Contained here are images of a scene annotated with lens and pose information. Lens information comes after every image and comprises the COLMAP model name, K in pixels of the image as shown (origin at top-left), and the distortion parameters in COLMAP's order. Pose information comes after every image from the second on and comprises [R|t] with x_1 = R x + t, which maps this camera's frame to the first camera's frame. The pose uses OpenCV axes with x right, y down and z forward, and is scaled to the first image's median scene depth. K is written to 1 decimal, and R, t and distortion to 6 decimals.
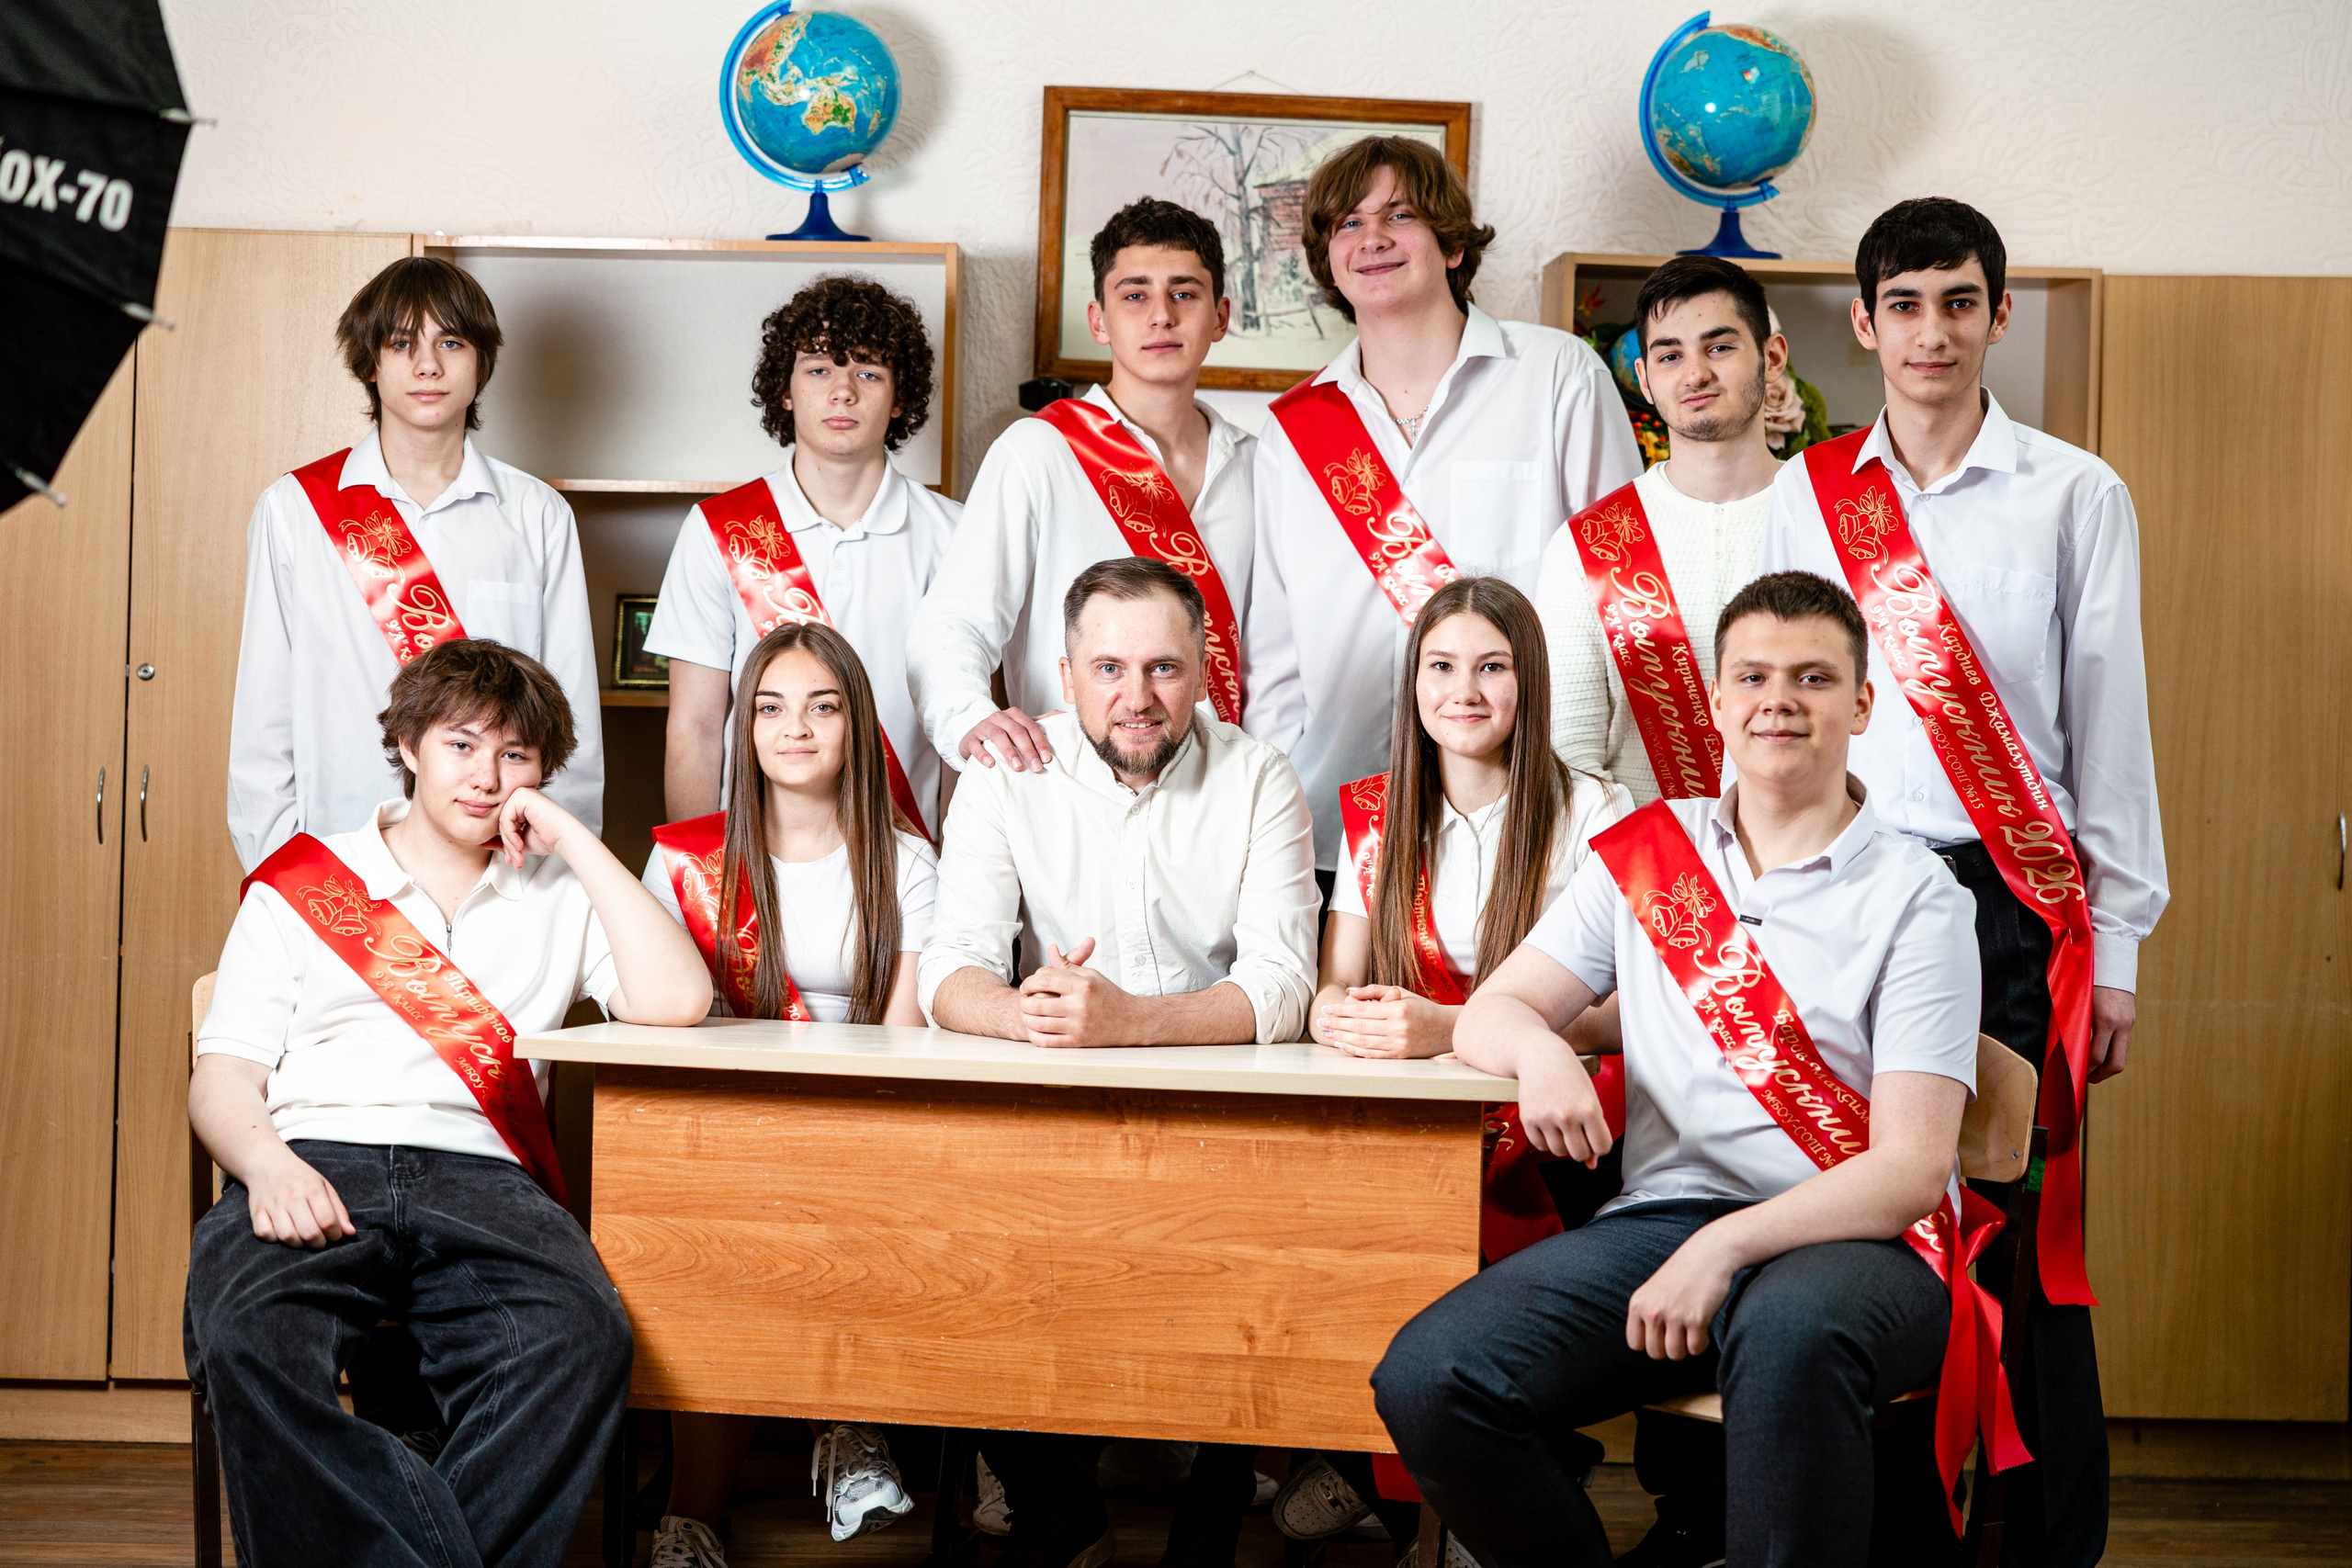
lens RADIAL K [[4716.0, 0, 1179.8], [0, 4716.0, 763.3], [0, 0, 1]] dist [0.016117, 0.235828]
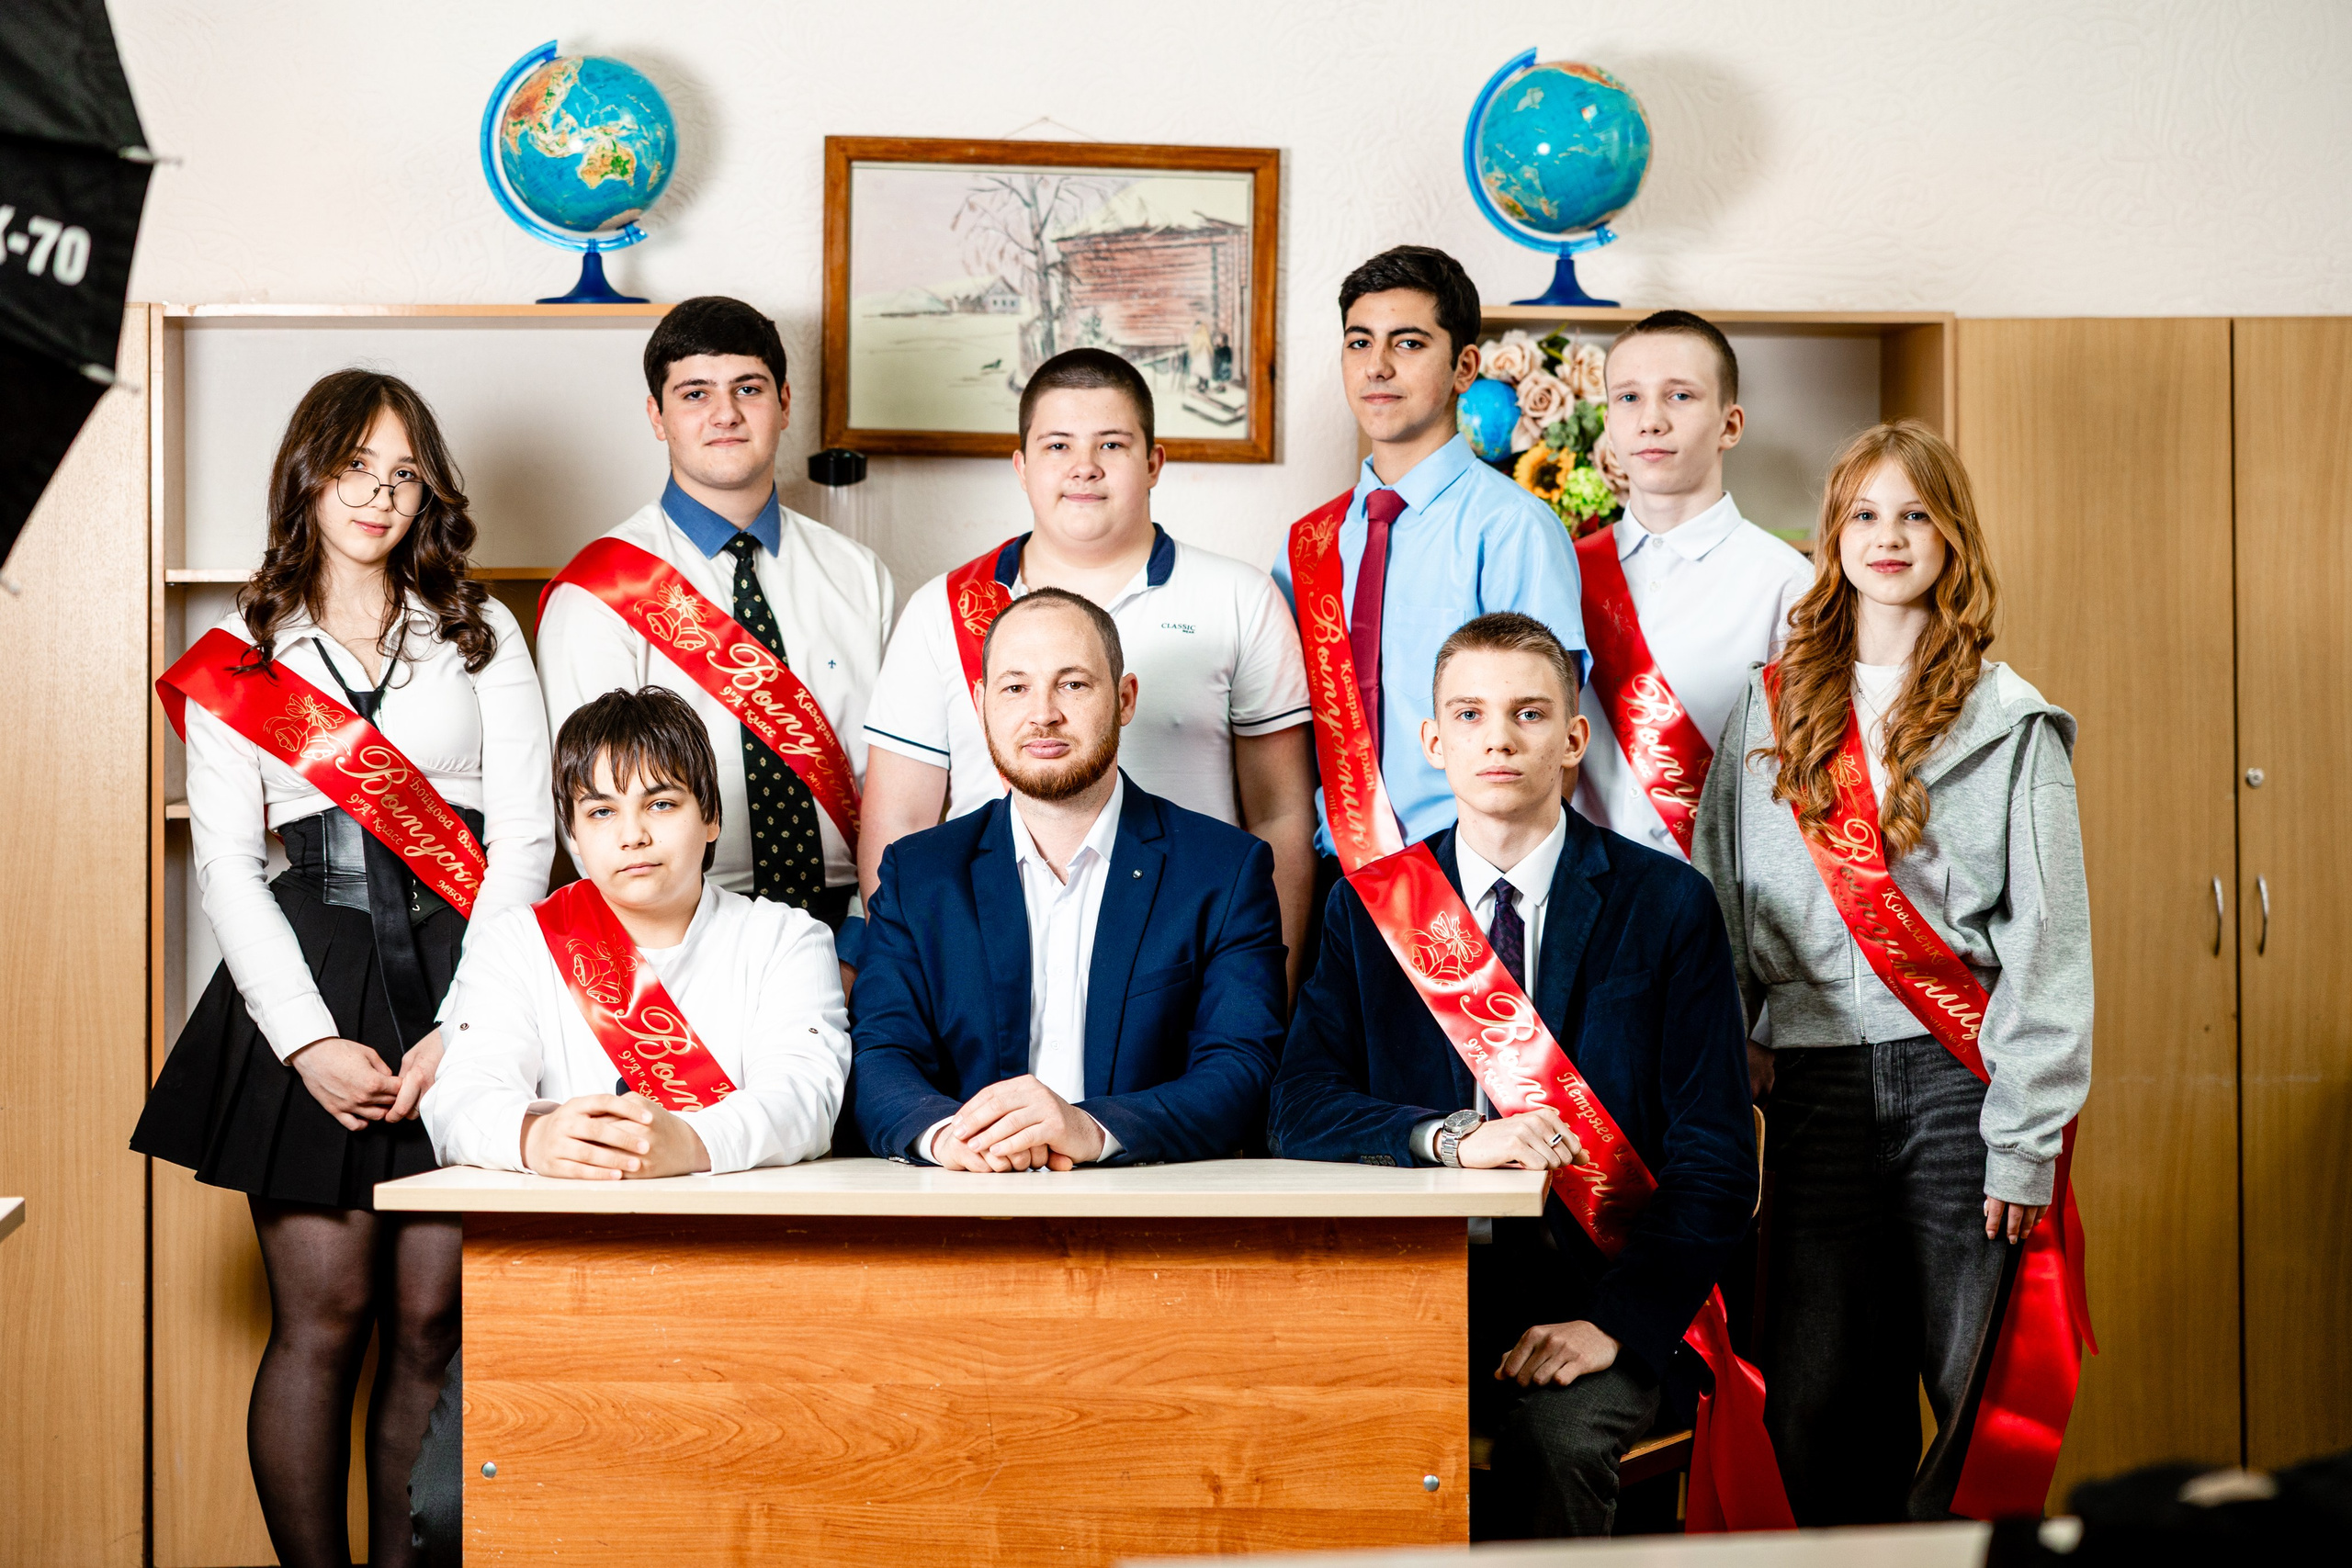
lens RADIAL K [[4700.8, 0, 1172.6], [0, 4700.8, 732.9], [0, 0, 1]] dist [0.021818, -0.014530]
pose [[0.992930, -0.026494, 0.115703, -0.087526], [0.029718, 0.999214, -0.026225, 0.000337], [-0.114917, 0.029478, 0.992938, 0.093718]]
